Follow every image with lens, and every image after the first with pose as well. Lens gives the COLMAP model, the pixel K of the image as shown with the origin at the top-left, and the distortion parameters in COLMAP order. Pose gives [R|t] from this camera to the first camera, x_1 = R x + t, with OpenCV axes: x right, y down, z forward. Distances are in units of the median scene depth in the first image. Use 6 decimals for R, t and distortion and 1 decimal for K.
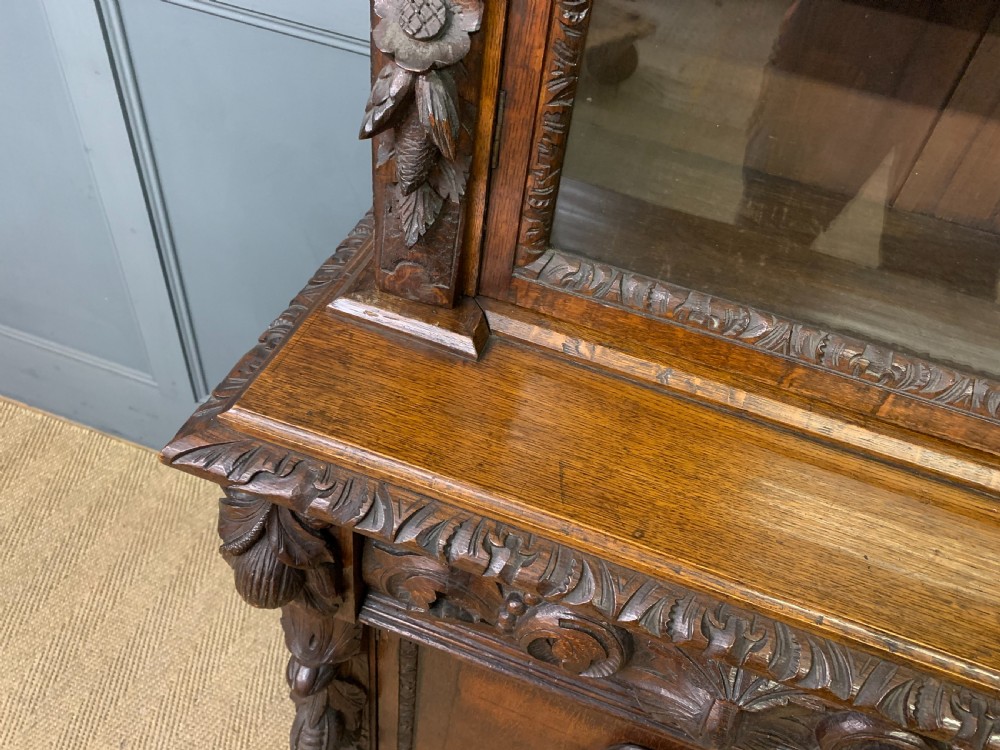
lens RADIAL K [[772.9, 0, 499.8], [0, 772.9, 387.5], [0, 0, 1]] dist [0.028150, -0.003807]
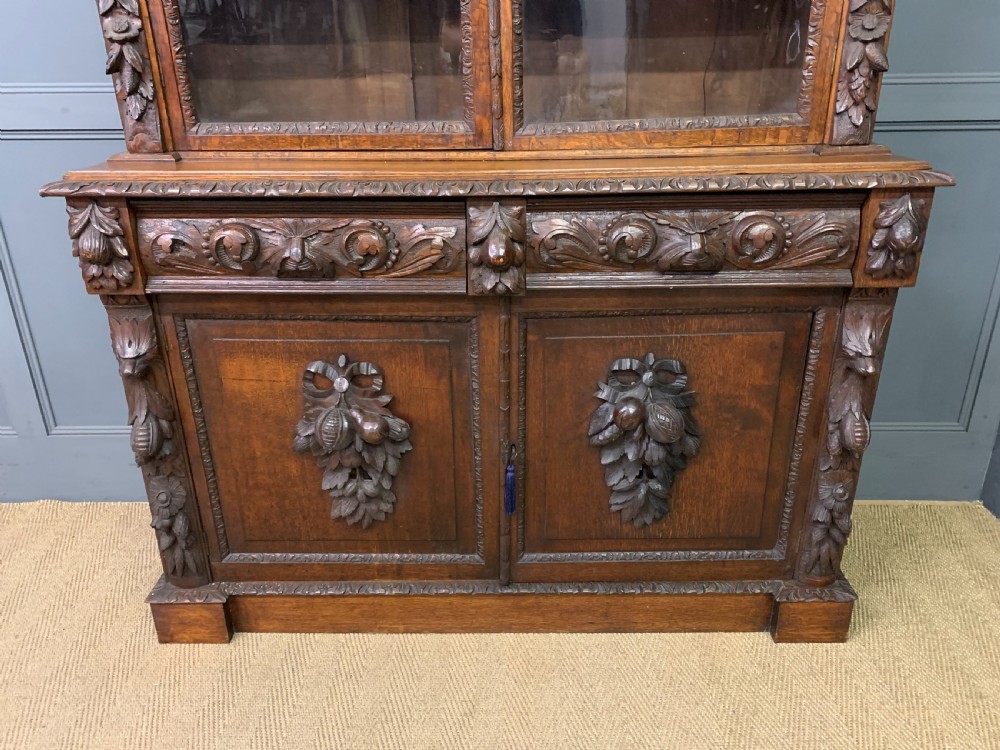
lens RADIAL K [[771.9, 0, 500.0], [0, 771.9, 375.0], [0, 0, 1]] dist [0.018337, -0.011242]
pose [[0.945155, -0.235026, 0.226812, 0.231637], [0.302267, 0.892512, -0.334750, 1.731394], [-0.123758, 0.384949, 0.914603, -1.122287]]
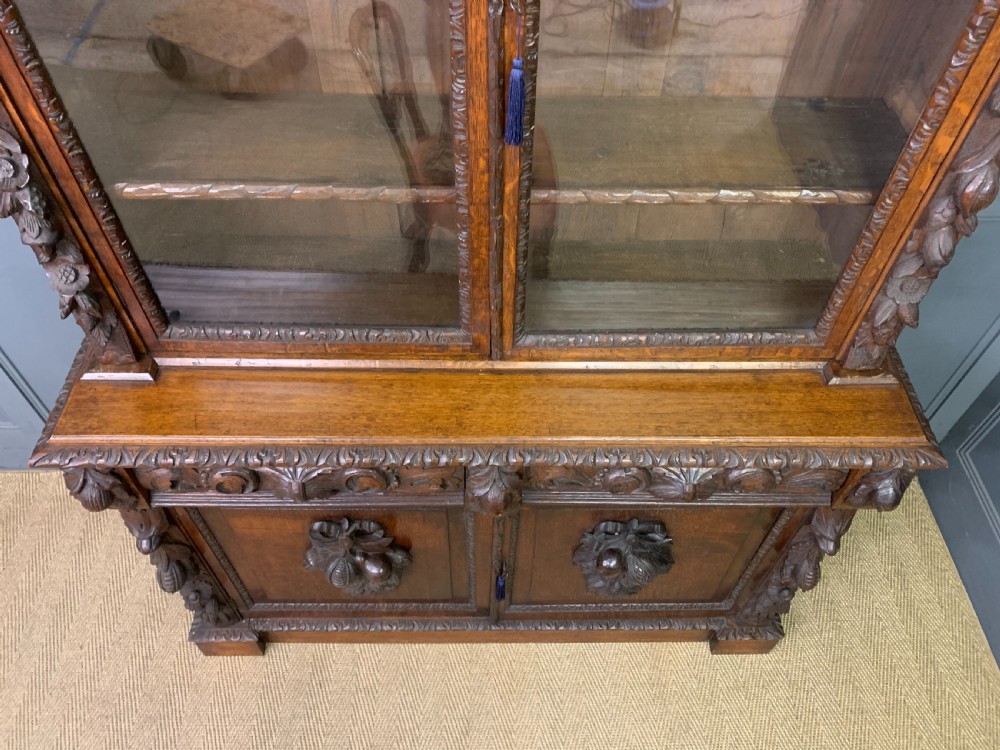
lens RADIAL K [[771.9, 0, 500.0], [0, 771.9, 375.0], [0, 0, 1]] dist [0.018337, -0.011242]
pose [[0.941905, -0.311973, 0.124454, 0.673401], [0.295313, 0.945721, 0.135650, -0.065402], [-0.160017, -0.091017, 0.982909, -1.457271]]
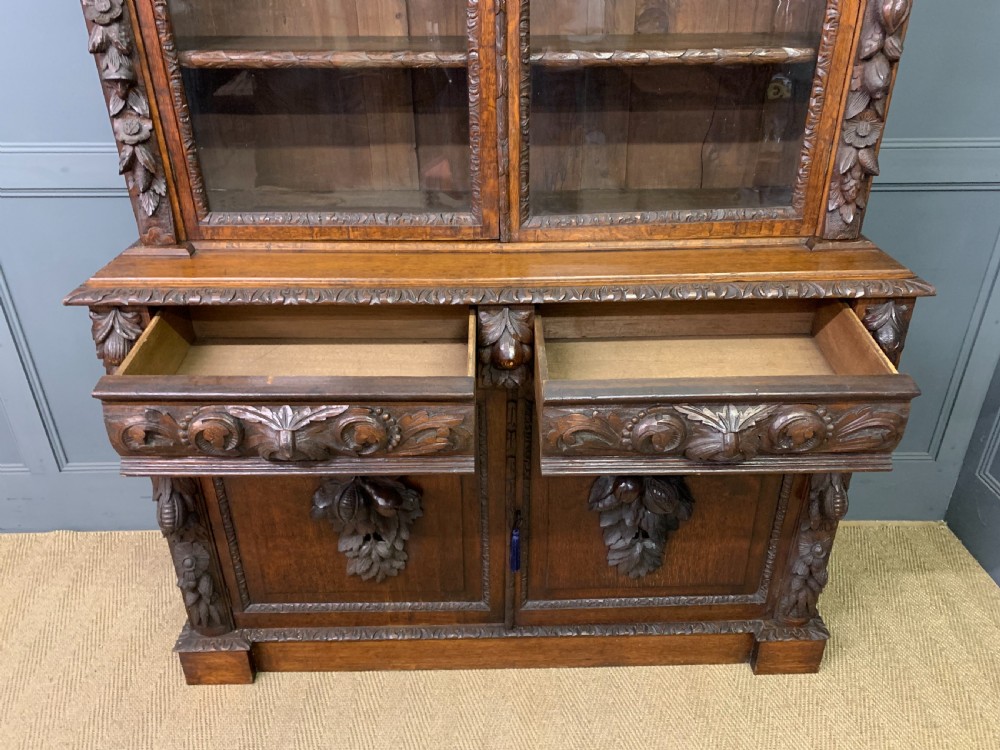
lens RADIAL K [[774.5, 0, 506.2], [0, 774.5, 389.5], [0, 0, 1]] dist [0.009729, -0.000956]
pose [[0.936028, -0.263832, 0.232903, 0.233927], [0.316843, 0.919813, -0.231419, 1.292118], [-0.153171, 0.290408, 0.944564, -1.424384]]
